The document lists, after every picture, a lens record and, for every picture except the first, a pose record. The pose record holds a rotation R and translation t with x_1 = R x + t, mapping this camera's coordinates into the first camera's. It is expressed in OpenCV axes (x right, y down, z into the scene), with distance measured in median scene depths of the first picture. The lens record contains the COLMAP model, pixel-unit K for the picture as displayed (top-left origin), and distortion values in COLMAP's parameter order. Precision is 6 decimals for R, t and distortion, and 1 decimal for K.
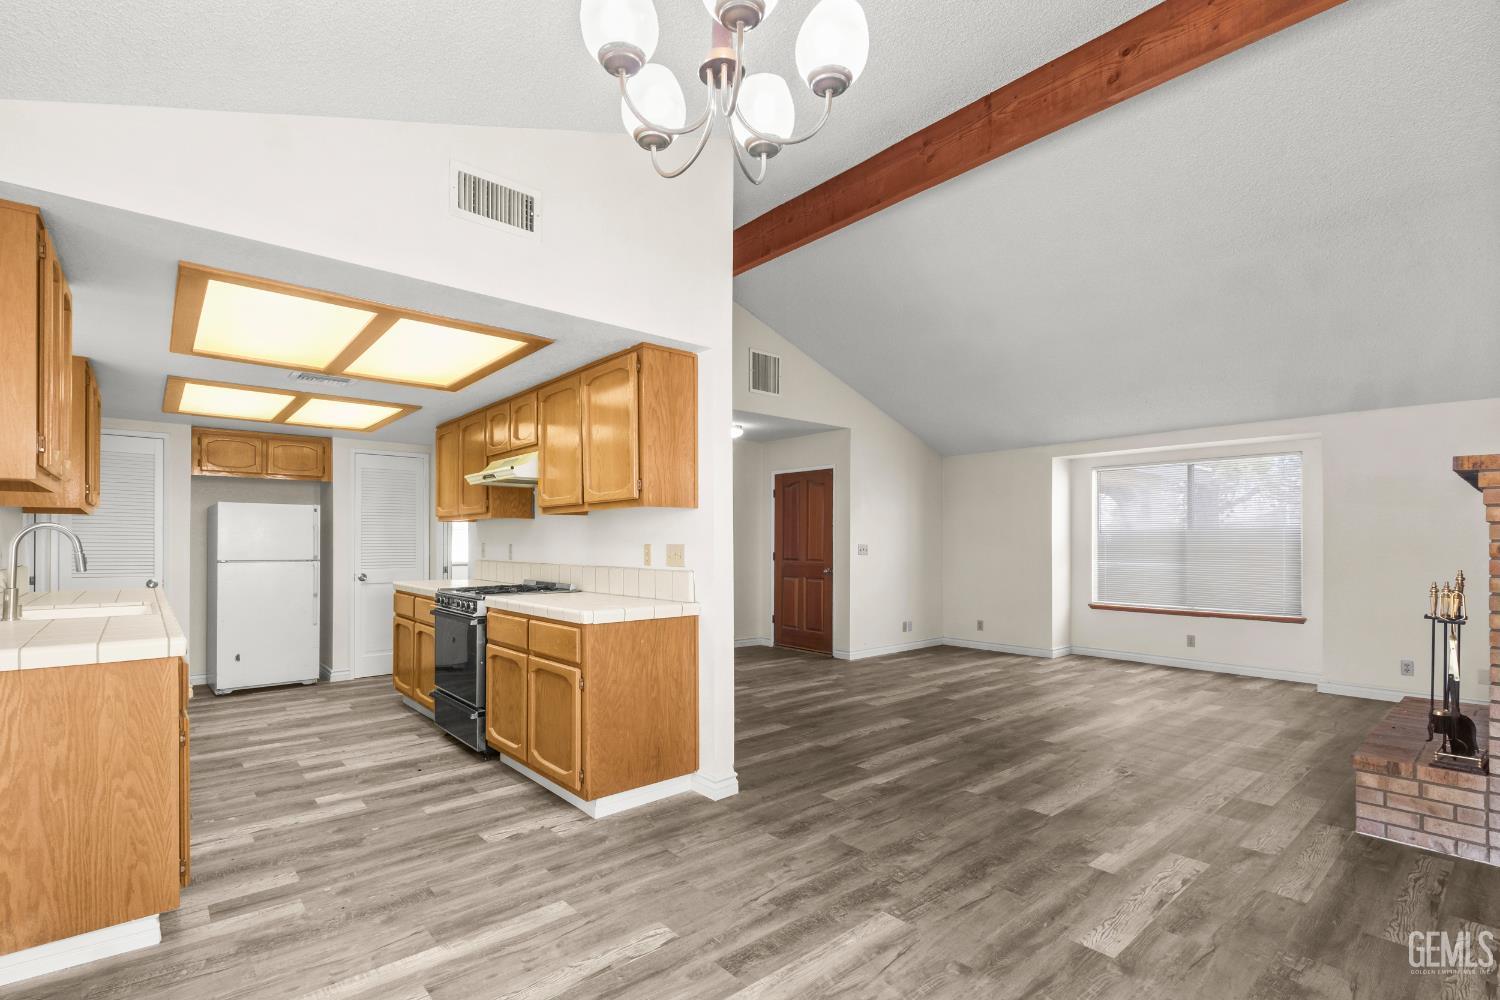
lens RADIAL K [[691.4, 0, 732.4], [0, 691.4, 537.2], [0, 0, 1]] dist [0.012105, -0.009206]
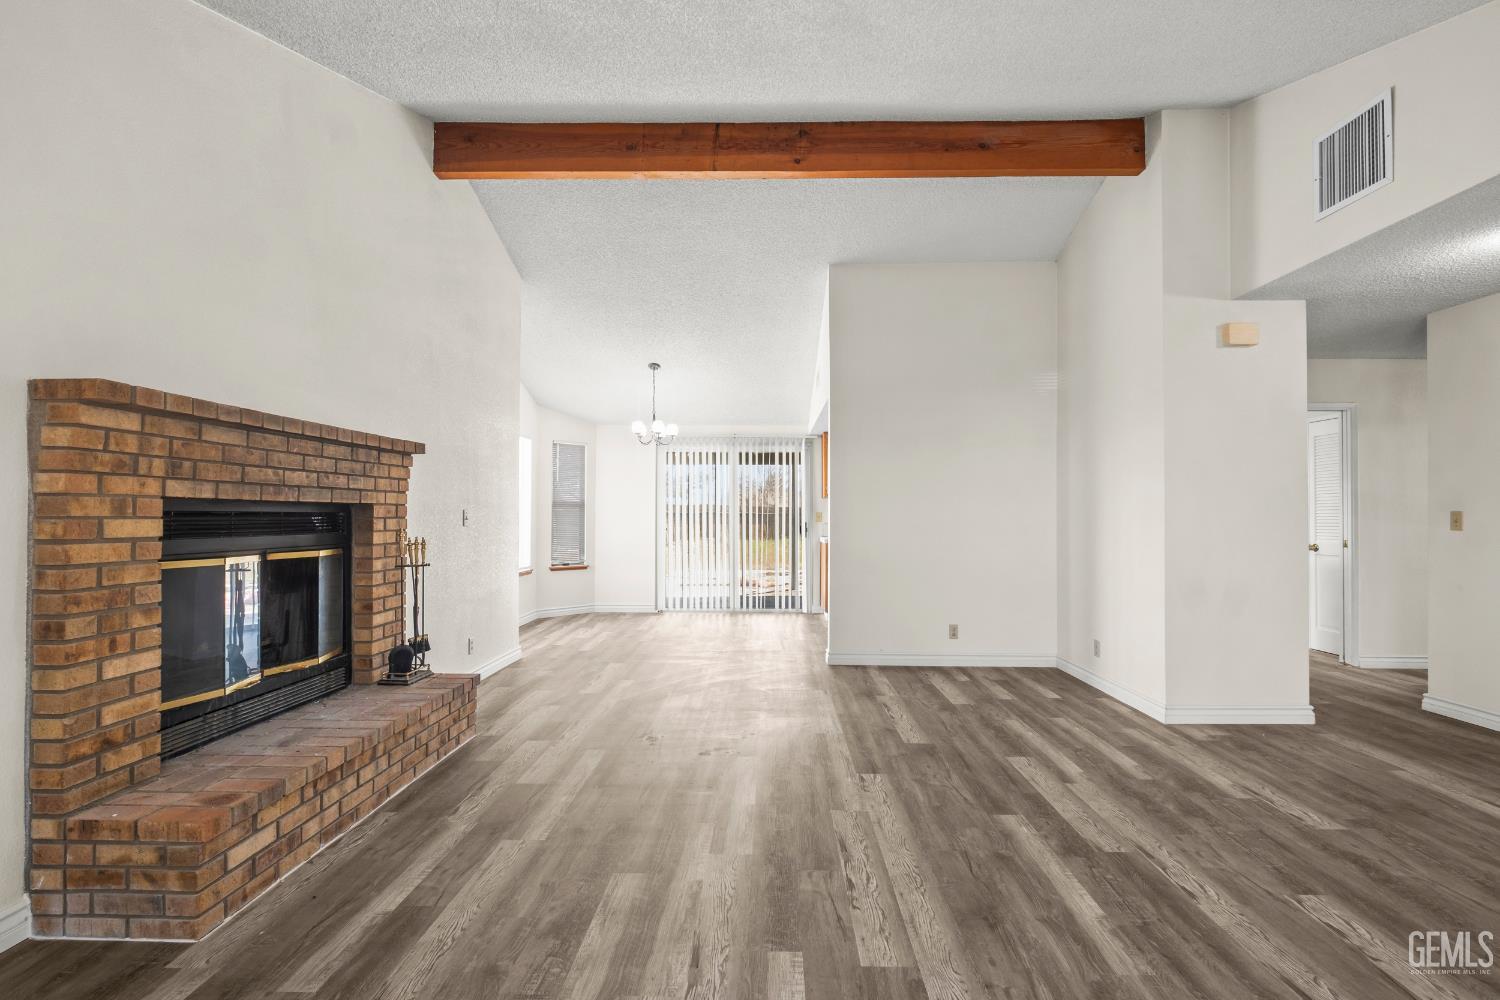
lens RADIAL K [[664.5, 0, 751.4], [0, 664.5, 510.8], [0, 0, 1]] dist [-0.001517, -0.000382]
pose [[-0.663314, -0.006487, -0.748313, 1.158578], [-0.000601, 0.999967, -0.008136, 0.023637], [0.748341, -0.004947, -0.663296, 1.710874]]
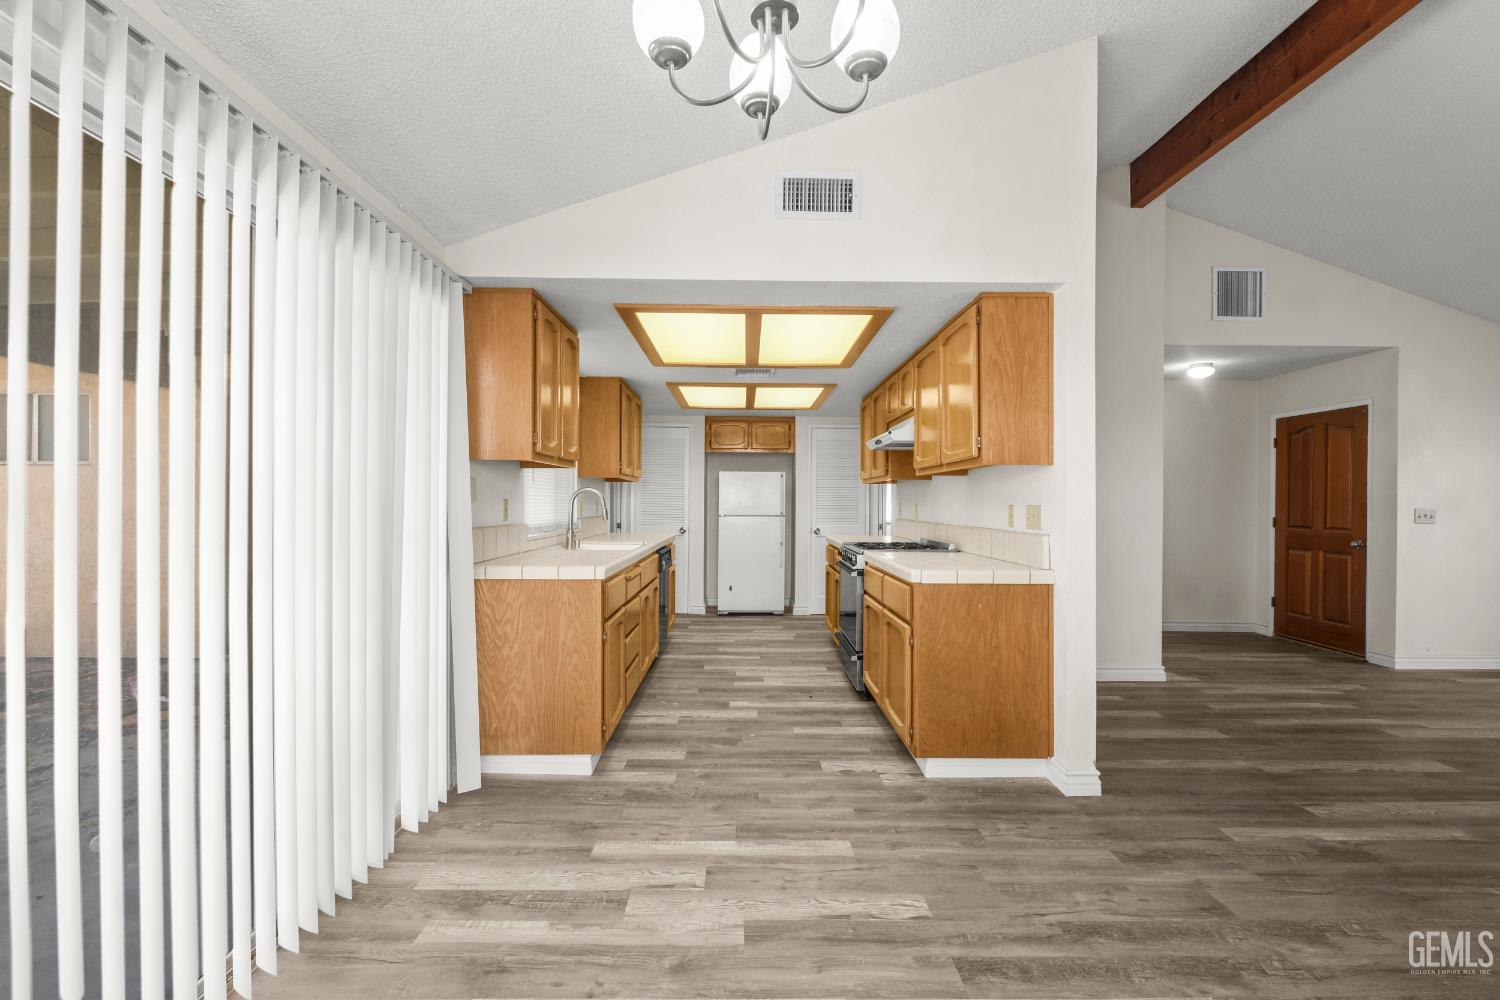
lens RADIAL K [[655.5, 0, 750.0], [0, 655.5, 500.0], [0, 0, 1]] dist [0.014616, -0.009946]
pose [[0.769073, 0.003101, -0.639153, 0.175173], [-0.001417, 0.999994, 0.003146, 0.001080], [0.639159, -0.001513, 0.769073, 0.084553]]
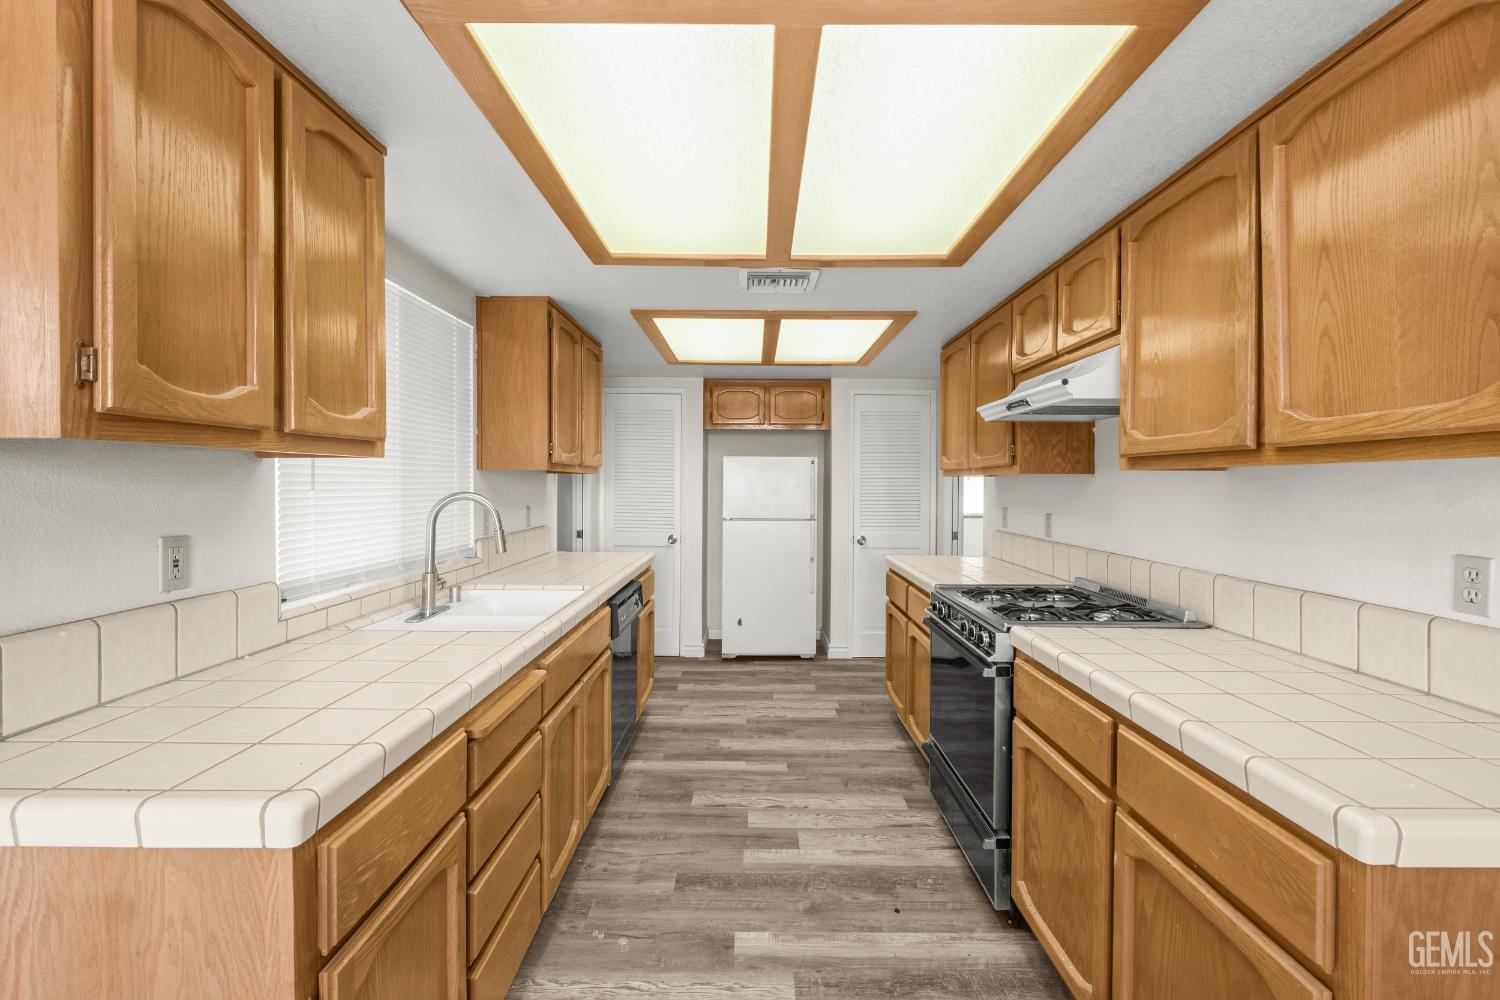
lens RADIAL K [[660.7, 0, 751.8], [0, 660.7, 486.2], [0, 0, 1]] dist [-0.000694, -0.000449]
pose [[0.760033, 0.008551, -0.649828, -0.183801], [-0.001472, 0.999934, 0.011436, -0.029145], [0.649883, -0.007735, 0.759995, 0.497166]]
